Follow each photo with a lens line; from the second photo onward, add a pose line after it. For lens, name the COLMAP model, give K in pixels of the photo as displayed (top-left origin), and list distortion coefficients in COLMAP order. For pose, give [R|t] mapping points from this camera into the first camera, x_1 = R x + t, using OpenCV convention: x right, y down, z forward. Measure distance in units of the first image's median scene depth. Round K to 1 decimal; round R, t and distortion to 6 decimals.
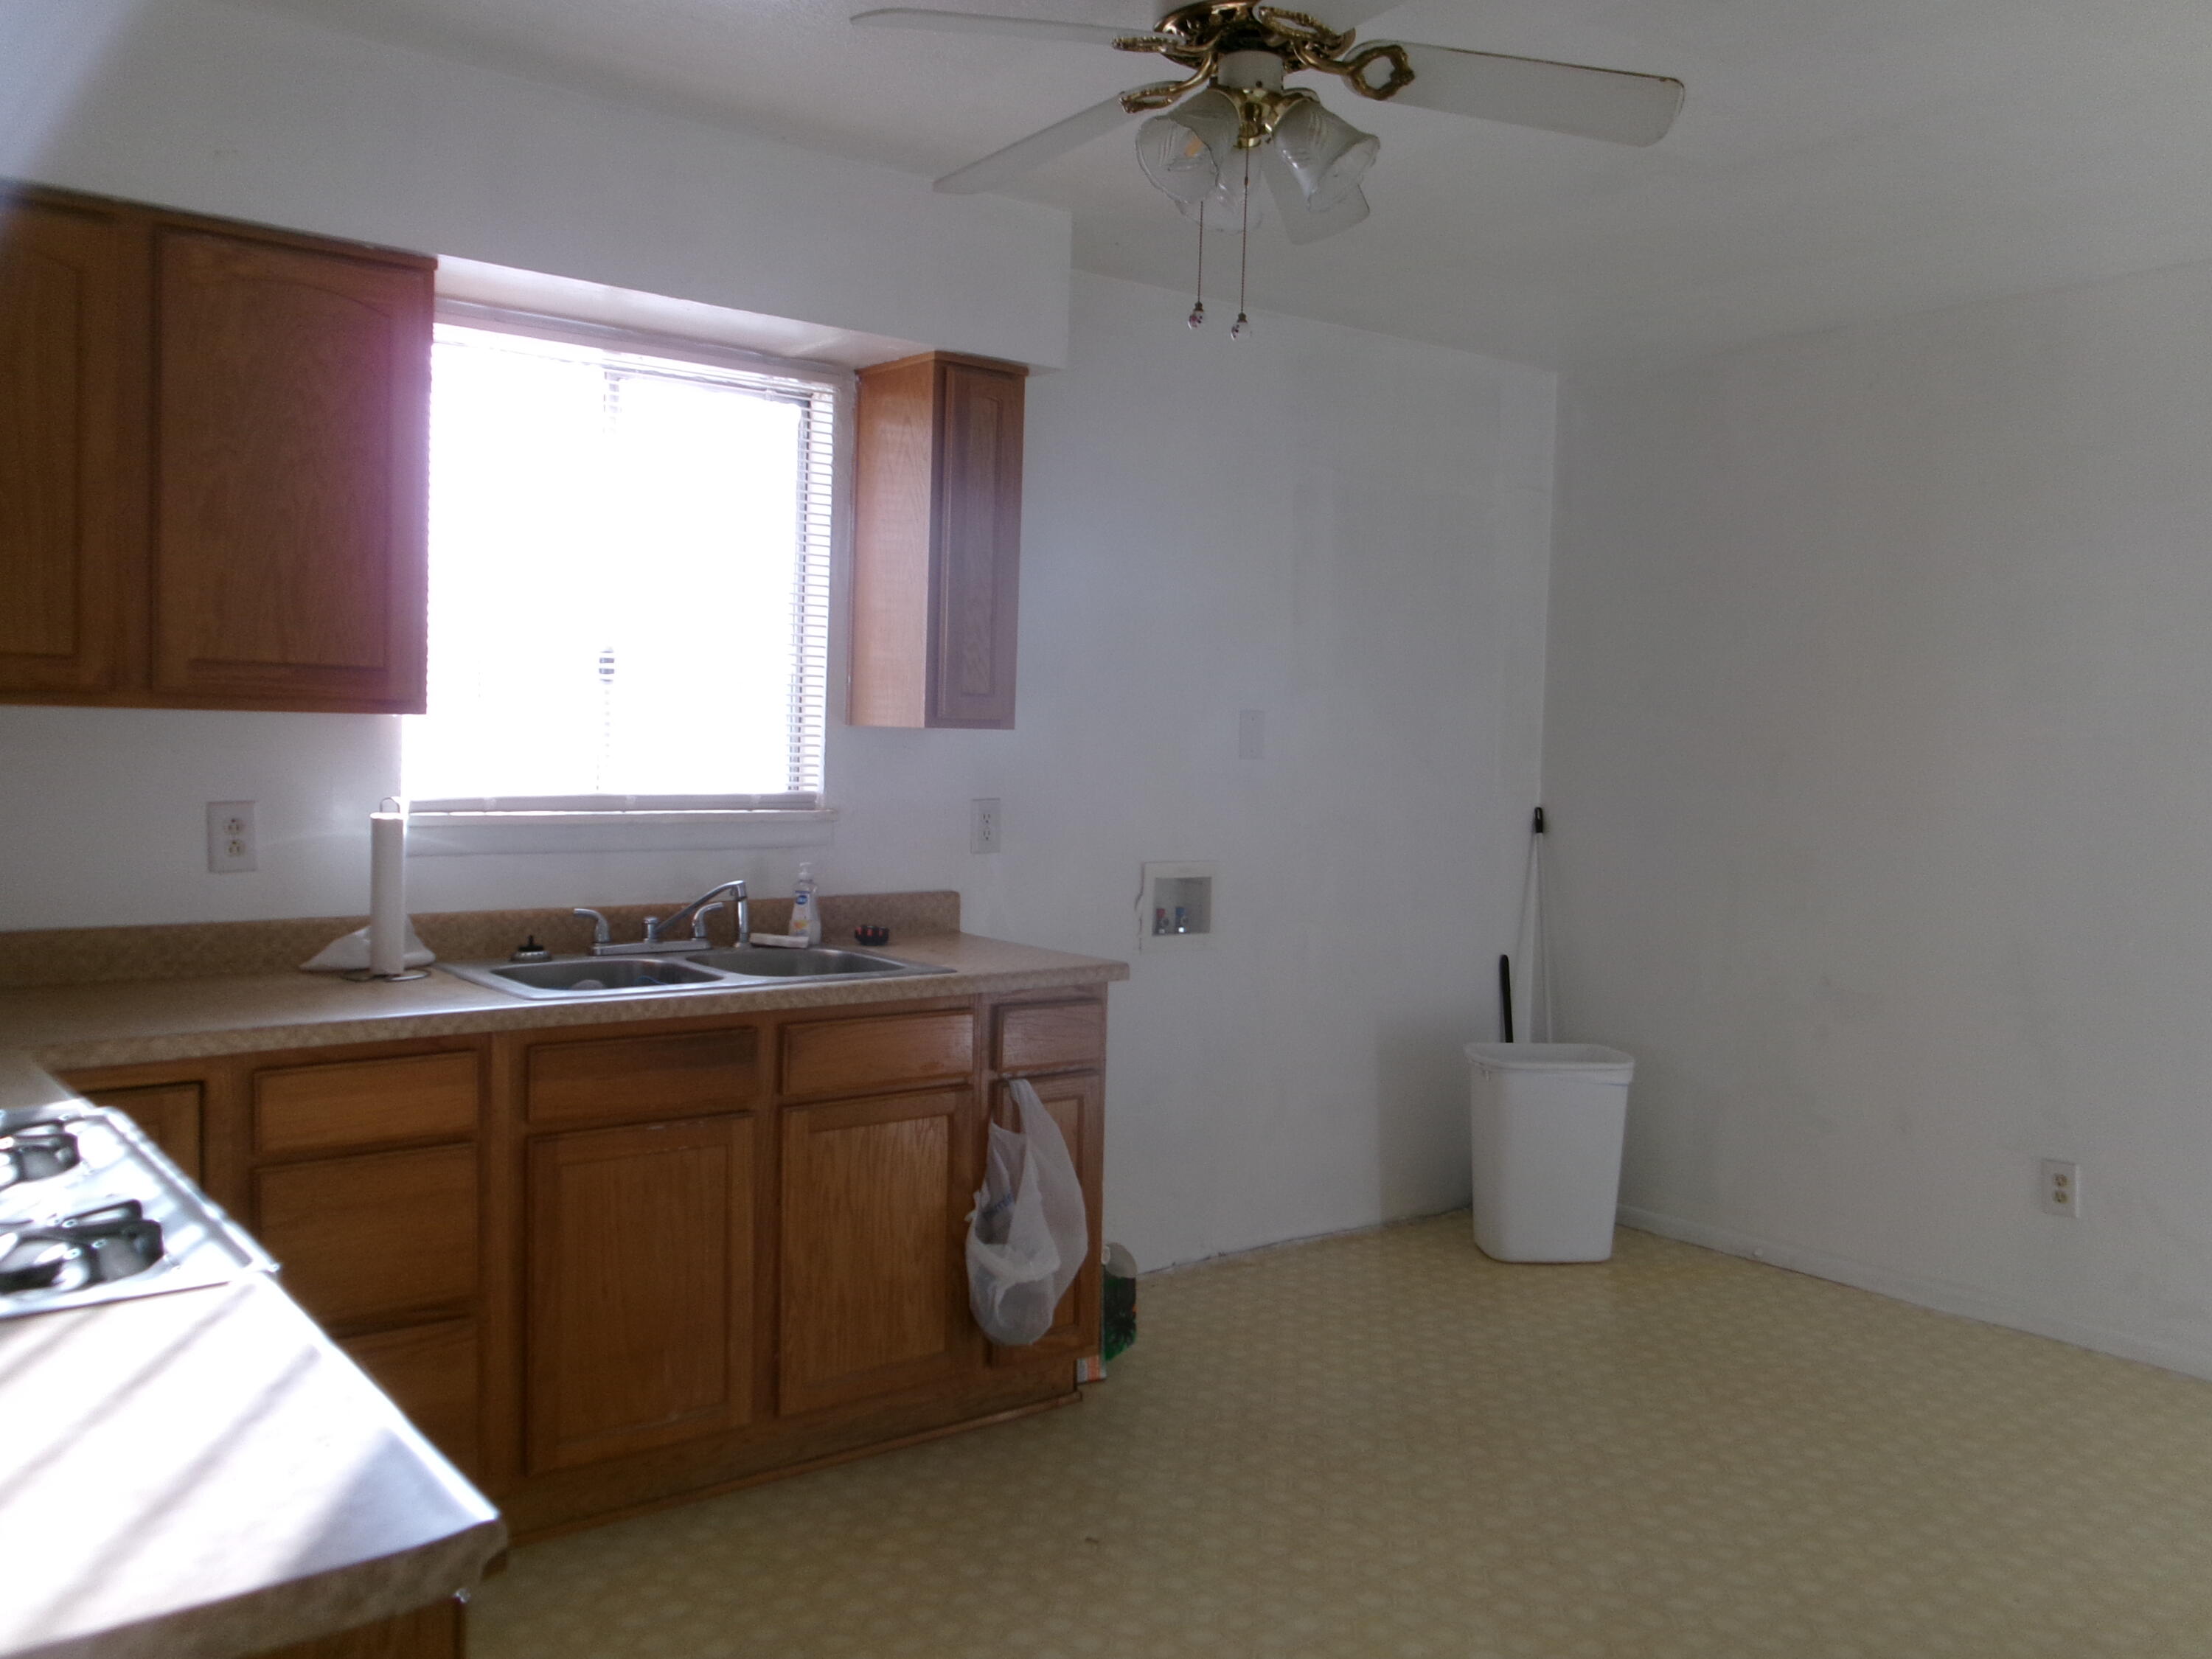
lens RADIAL K [[1795.8, 0, 1149.5], [0, 1795.8, 822.1], [0, 0, 1]] dist [0.005572, 0.002189]
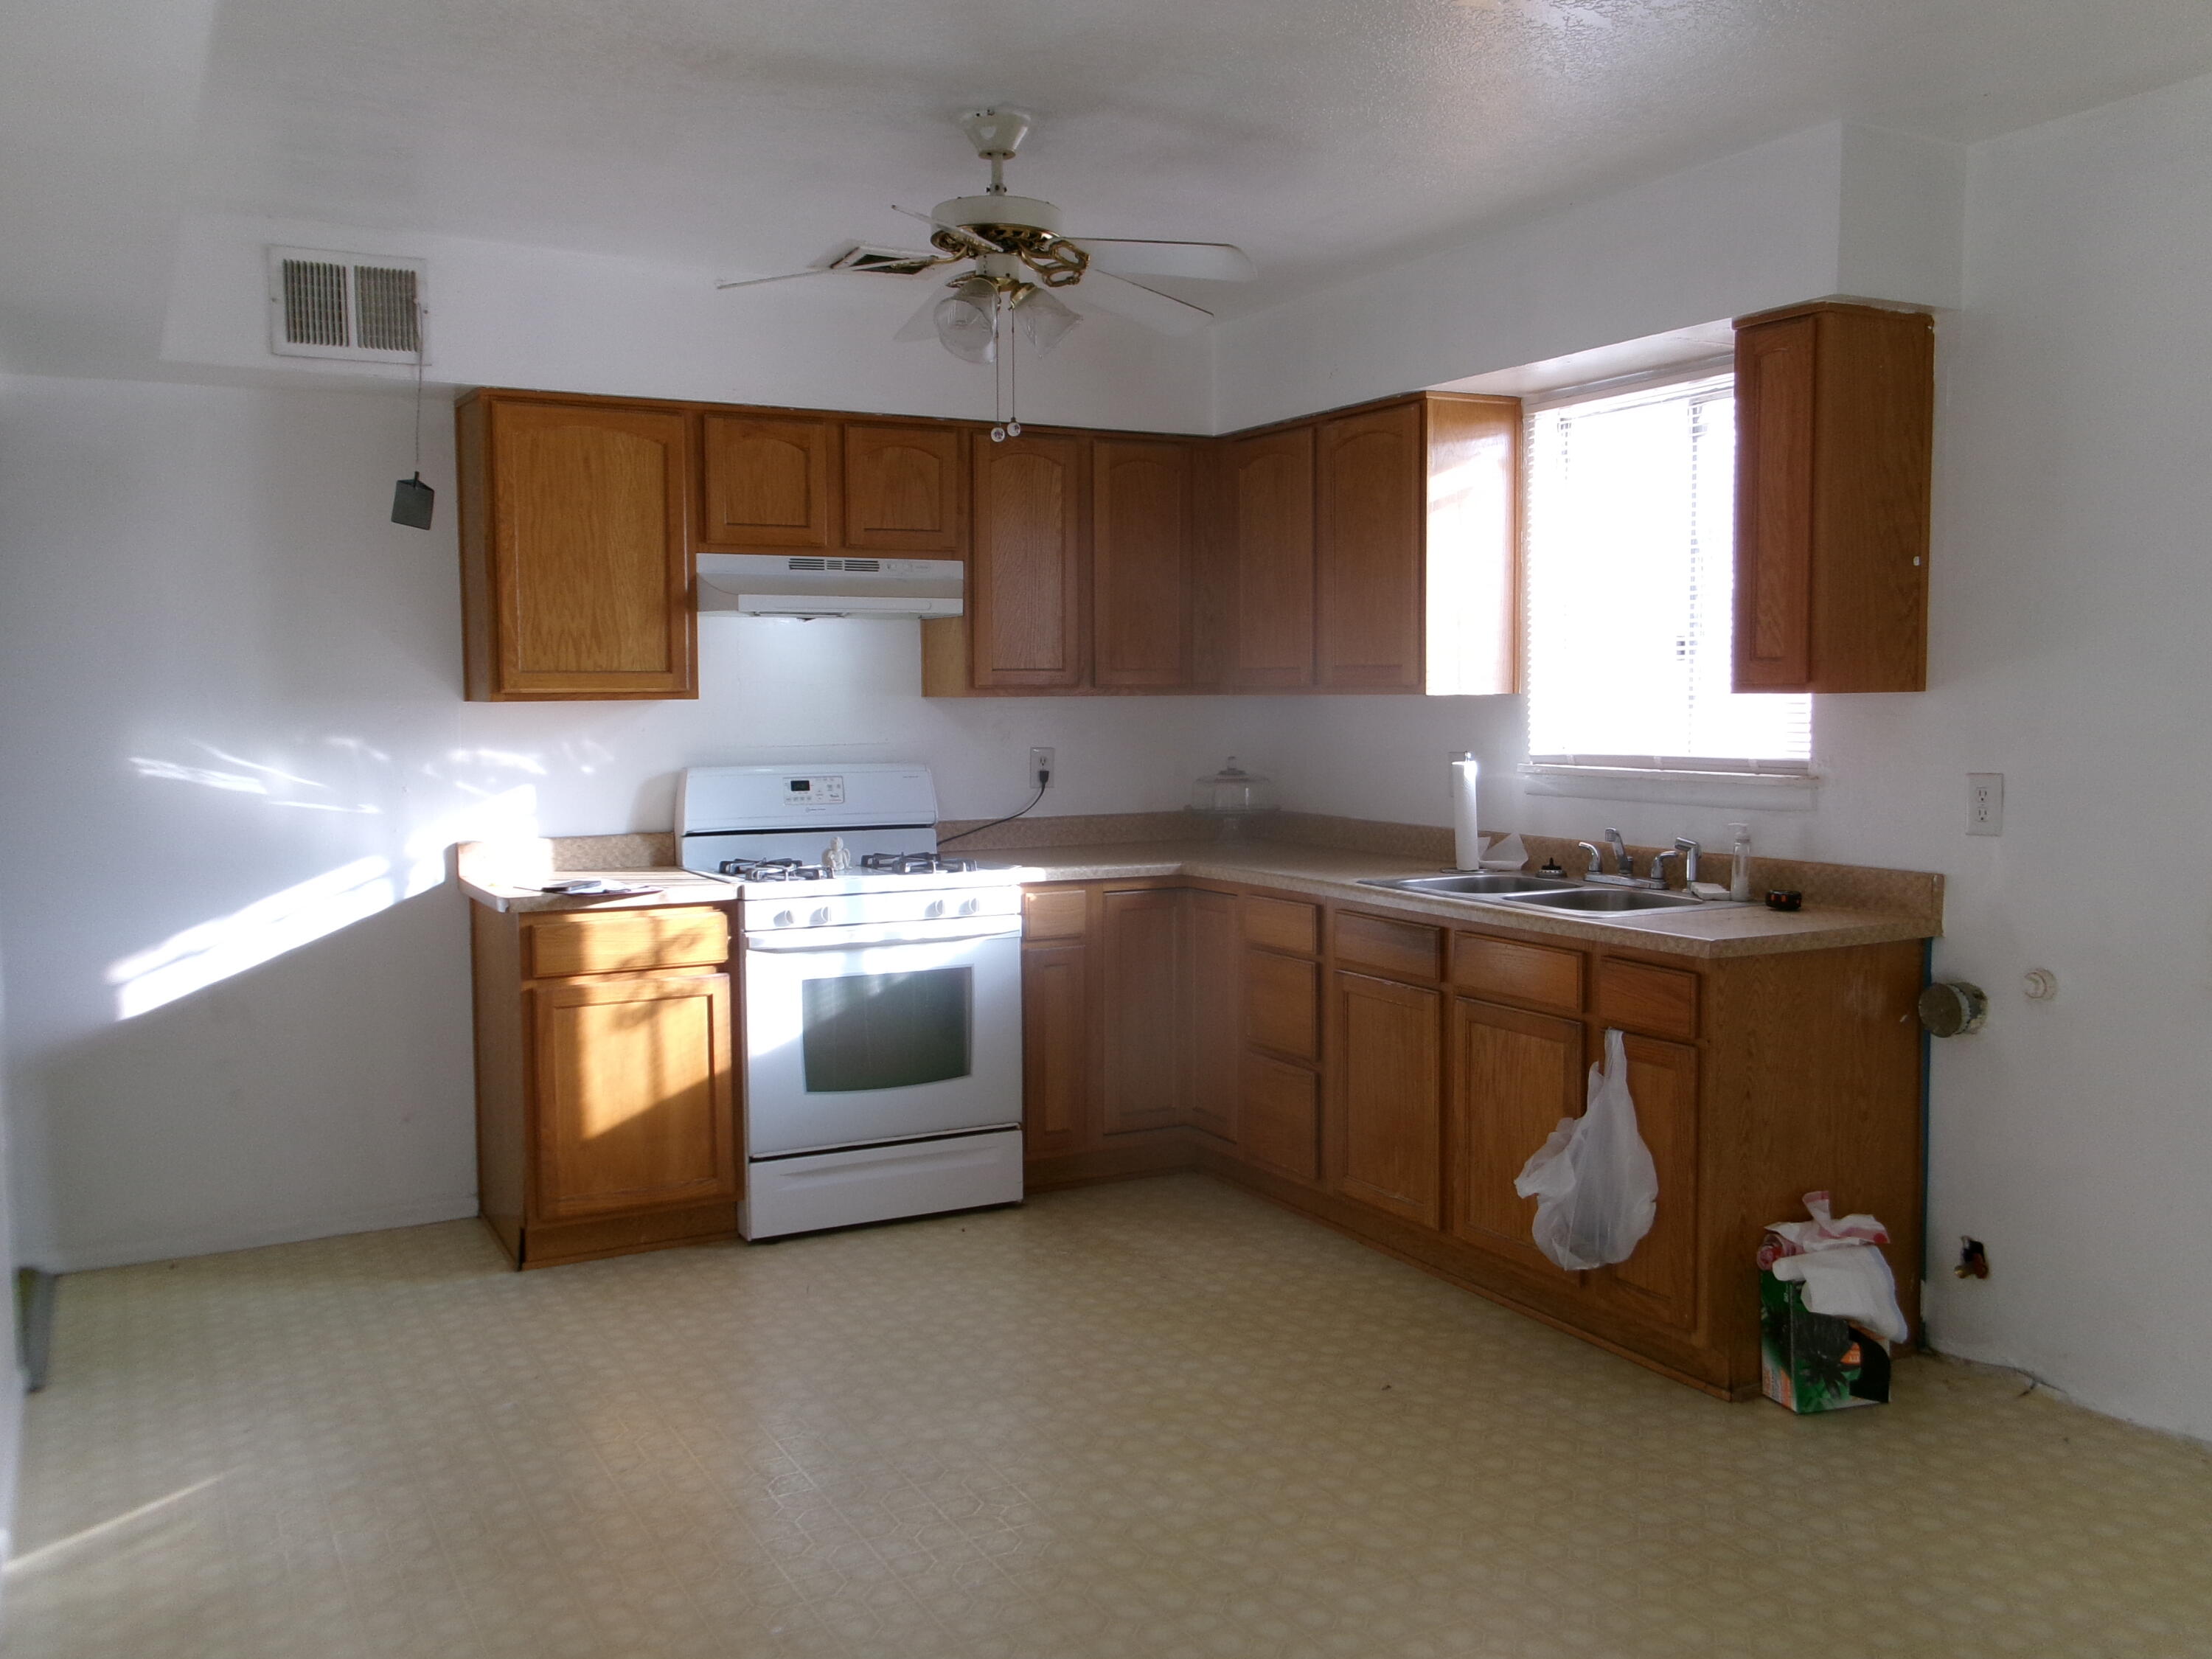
lens RADIAL K [[1841.3, 0, 1101.3], [0, 1841.3, 830.4], [0, 0, 1]] dist [-0.002384, -0.001552]
pose [[-0.166117, 0.052633, -0.984700, 1.070184], [-0.043353, 0.997219, 0.060615, -0.025902], [0.985153, 0.052759, -0.163373, 0.913311]]
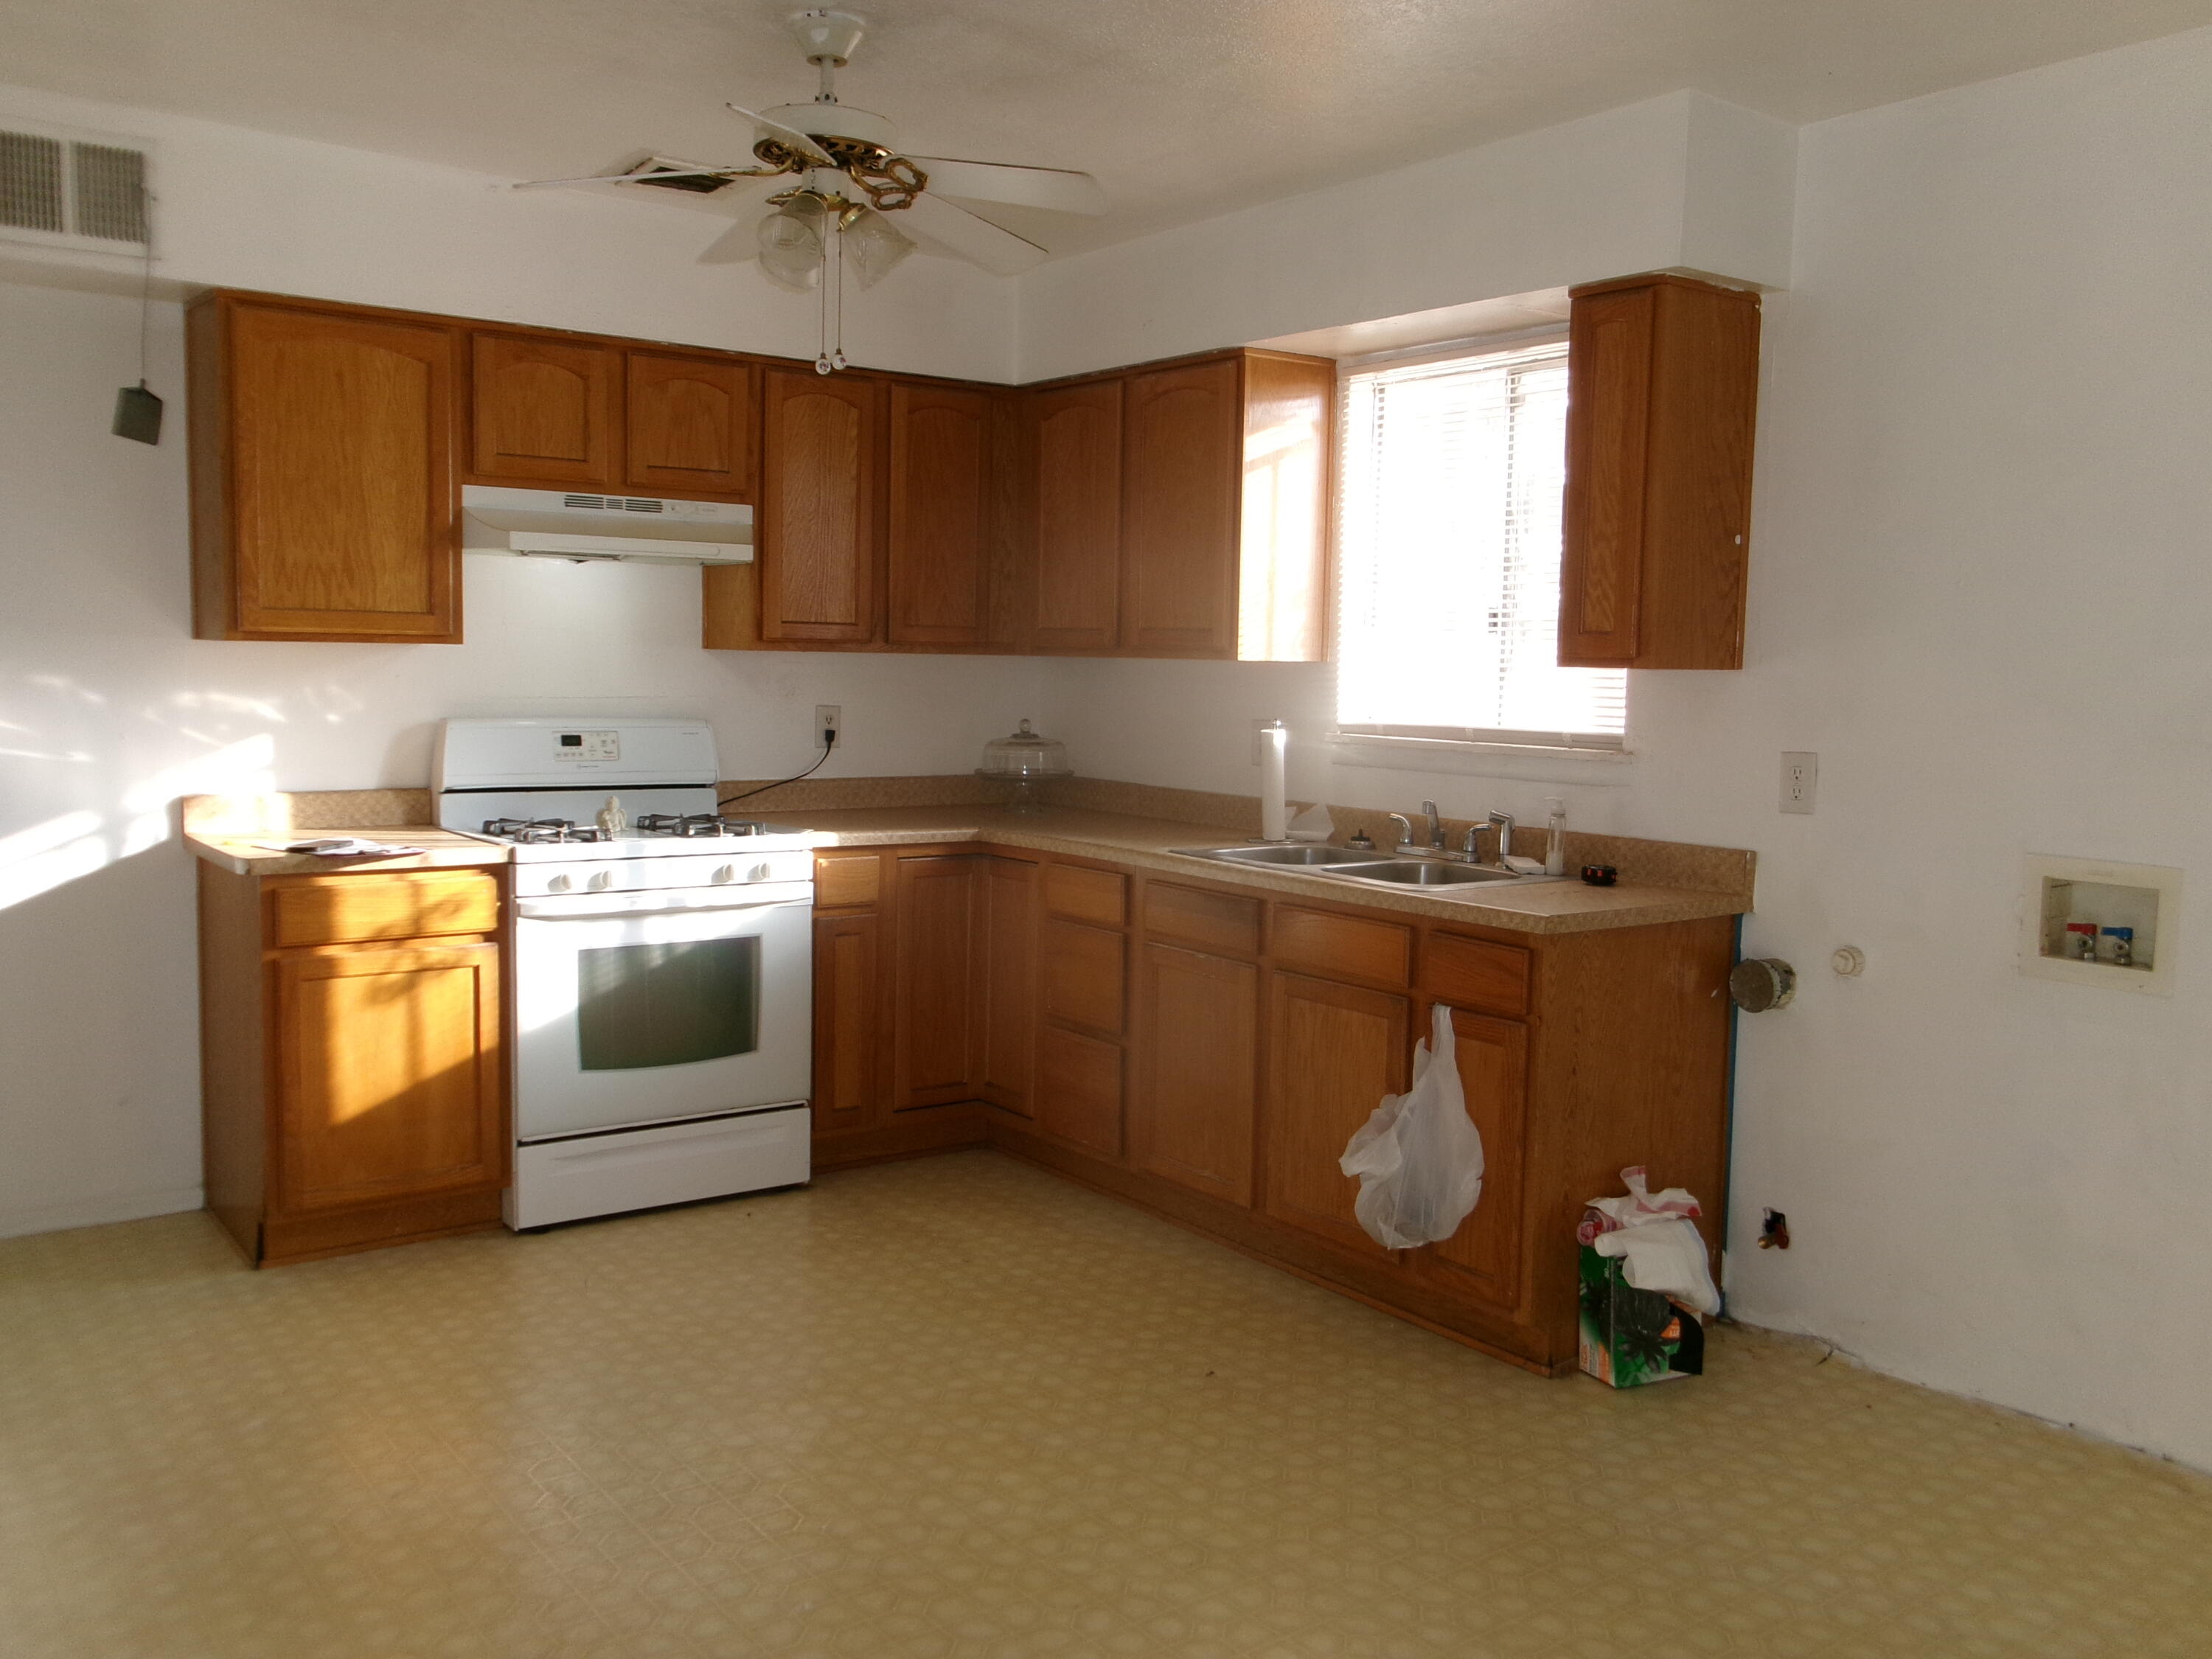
lens RADIAL K [[1841.3, 0, 1101.3], [0, 1841.3, 830.4], [0, 0, 1]] dist [-0.002384, -0.001552]
pose [[-0.020724, 0.071246, -0.997243, 1.019027], [-0.067677, 0.995070, 0.072497, -0.021068], [0.997492, 0.068993, -0.015800, 0.850979]]
